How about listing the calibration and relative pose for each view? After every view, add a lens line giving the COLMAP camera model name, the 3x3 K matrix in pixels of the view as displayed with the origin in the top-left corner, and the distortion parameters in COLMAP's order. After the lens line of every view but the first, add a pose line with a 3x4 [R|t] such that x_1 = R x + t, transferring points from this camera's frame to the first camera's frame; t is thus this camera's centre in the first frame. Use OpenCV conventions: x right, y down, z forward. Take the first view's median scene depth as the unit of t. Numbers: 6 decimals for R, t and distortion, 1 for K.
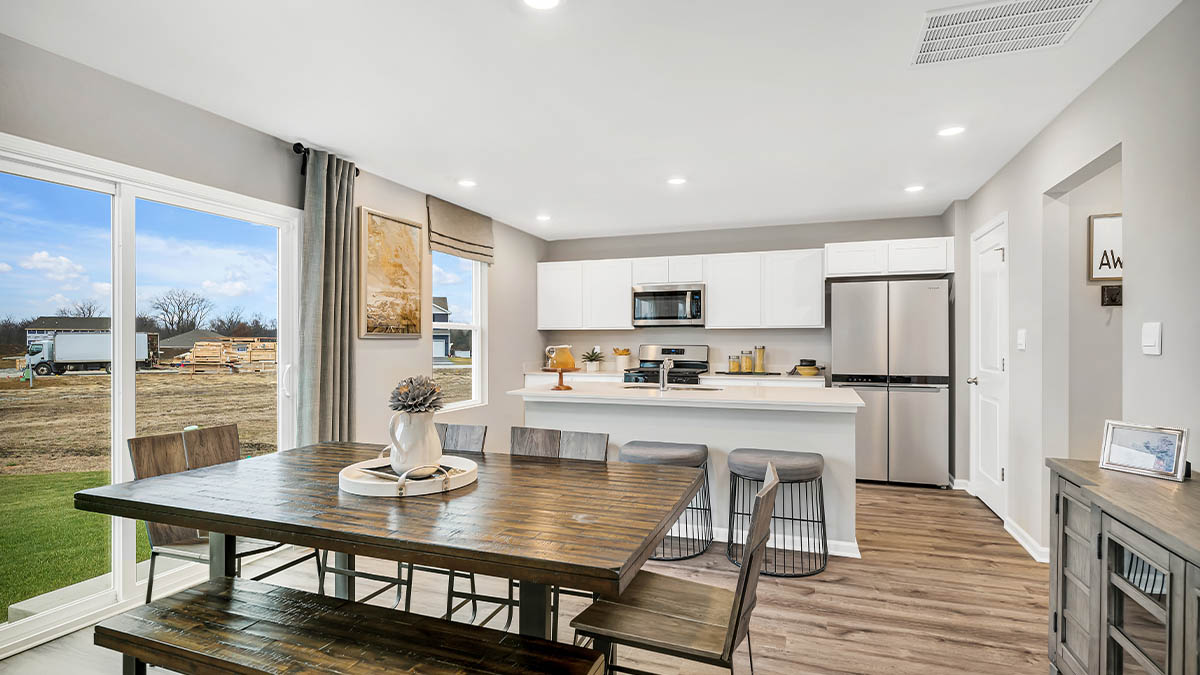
lens RADIAL K [[586.0, 0, 597.1], [0, 586.0, 341.7], [0, 0, 1]] dist [-0.001545, -0.000567]
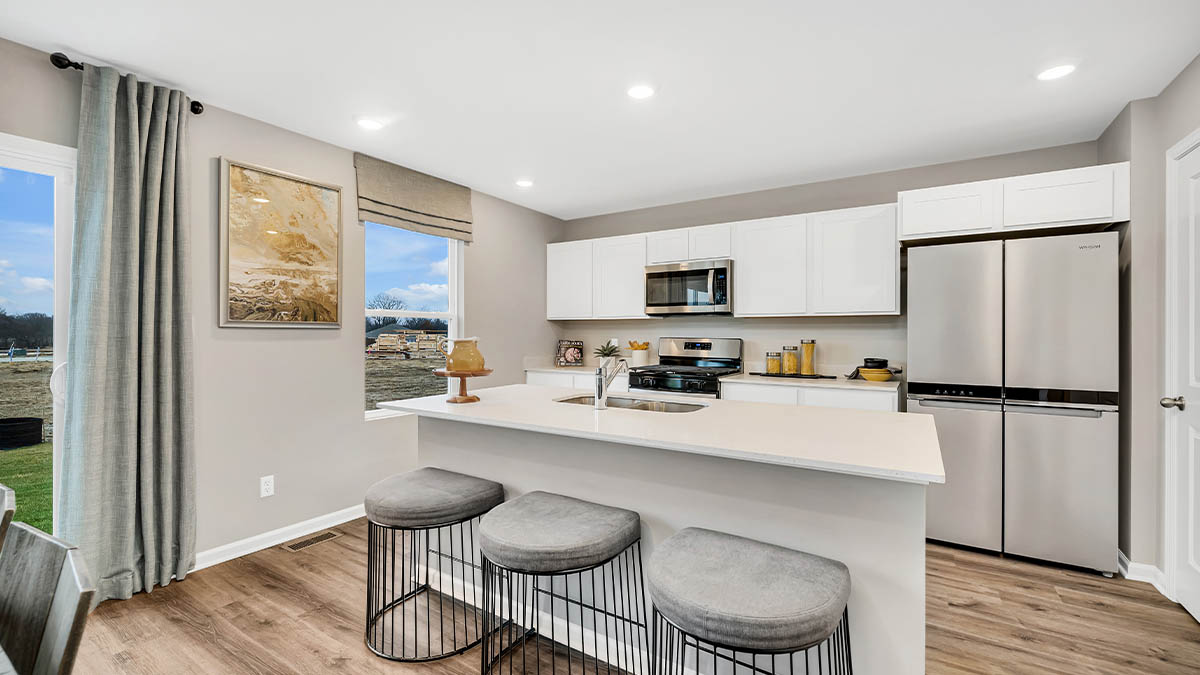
lens RADIAL K [[486.8, 0, 610.3], [0, 486.8, 334.1], [0, 0, 1]] dist [-0.002091, 0.000864]
pose [[0.976866, 0.003129, -0.213828, 0.176211], [-0.003450, 0.999993, -0.001128, 0.001769], [0.213823, 0.001840, 0.976871, 0.359227]]
